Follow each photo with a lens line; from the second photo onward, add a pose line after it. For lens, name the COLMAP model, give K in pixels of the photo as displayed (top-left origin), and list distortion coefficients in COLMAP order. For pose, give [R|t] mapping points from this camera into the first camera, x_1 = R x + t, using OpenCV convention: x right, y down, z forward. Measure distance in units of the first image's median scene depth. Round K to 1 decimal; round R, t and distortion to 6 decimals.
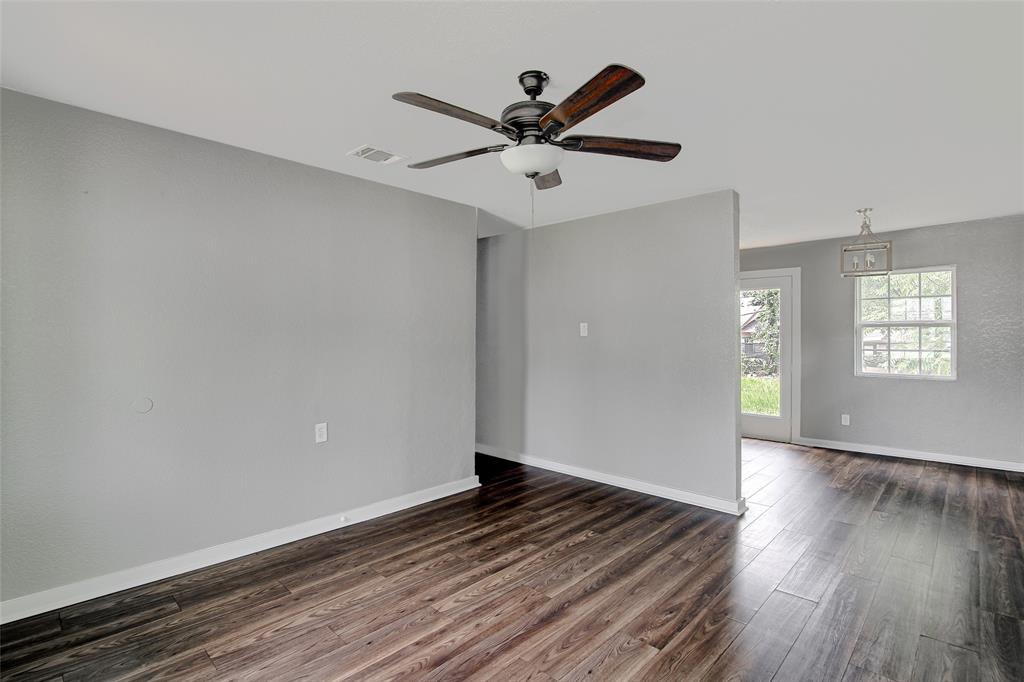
lens RADIAL K [[474.3, 0, 501.1], [0, 474.3, 339.9], [0, 0, 1]] dist [-0.008930, 0.002553]
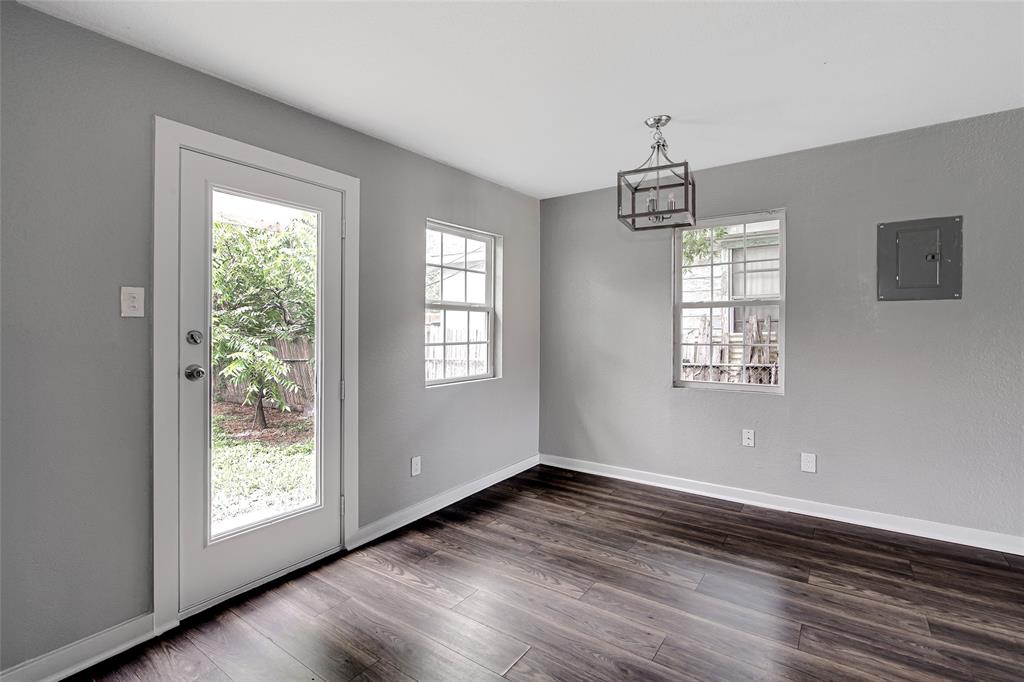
lens RADIAL K [[474.3, 0, 509.0], [0, 474.3, 326.0], [0, 0, 1]] dist [-0.008930, 0.002553]
pose [[-0.166130, 0.010813, 0.986045, 0.247300], [0.005171, 0.999936, -0.010094, 0.011069], [-0.986090, 0.003422, -0.166175, 1.902098]]
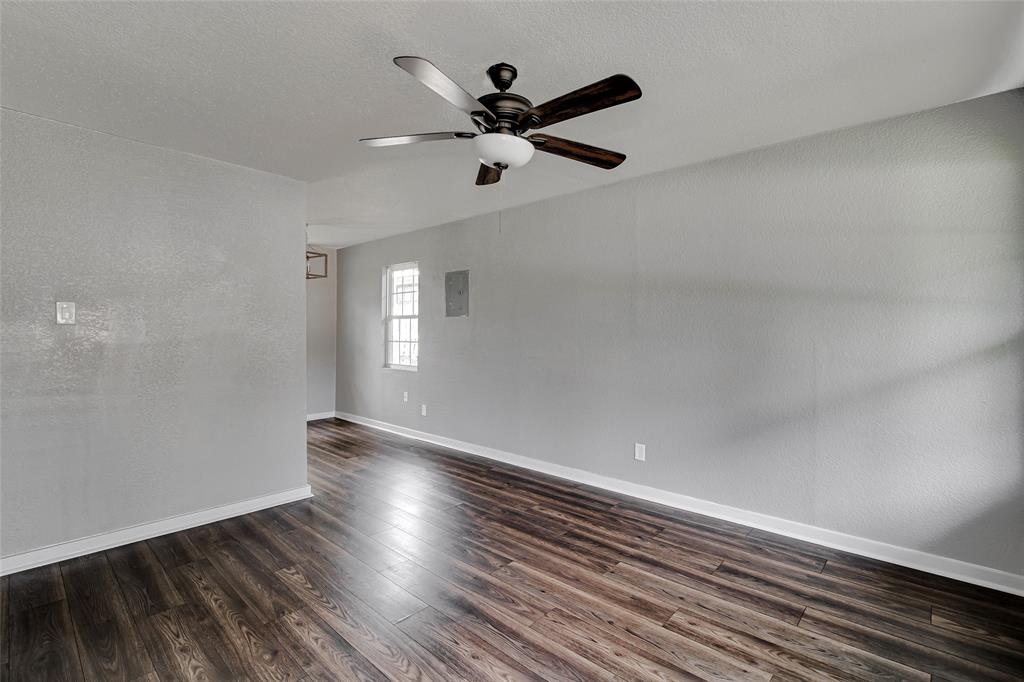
lens RADIAL K [[474.3, 0, 507.8], [0, 474.3, 334.3], [0, 0, 1]] dist [-0.008930, 0.002553]
pose [[-0.024648, -0.006503, 0.999675, -0.693487], [0.000801, 0.999978, 0.006525, 0.006048], [-0.999696, 0.000961, -0.024643, 0.731571]]
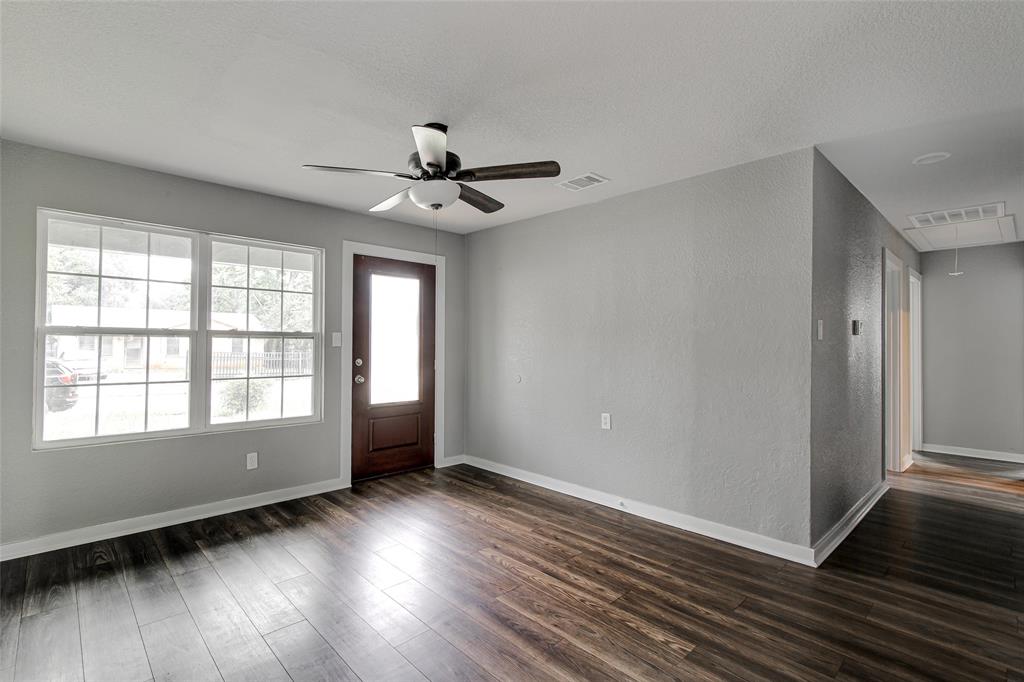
lens RADIAL K [[474.3, 0, 490.2], [0, 474.3, 341.4], [0, 0, 1]] dist [-0.008930, 0.002553]
pose [[-0.046348, -0.008413, -0.998890, 0.940409], [-0.004496, 0.999956, -0.008214, 0.007860], [0.998915, 0.004110, -0.046384, 0.871867]]
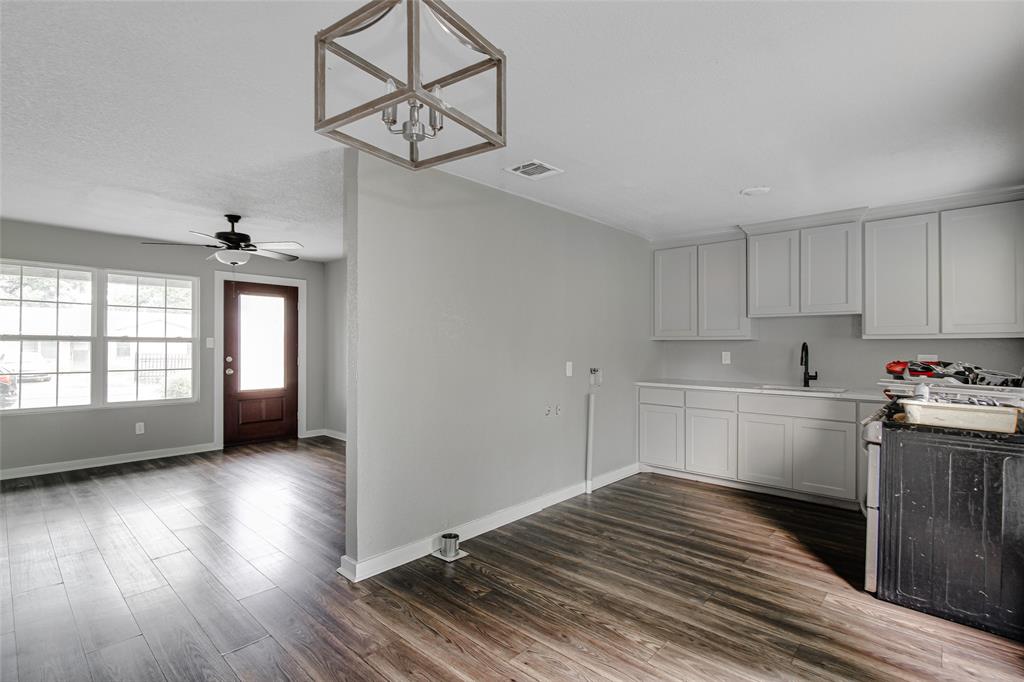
lens RADIAL K [[474.3, 0, 507.7], [0, 474.3, 348.7], [0, 0, 1]] dist [-0.008930, 0.002553]
pose [[0.035568, 0.006486, -0.999346, 1.571026], [-0.003984, 0.999972, 0.006349, -0.000486], [0.999359, 0.003755, 0.035593, 1.535562]]
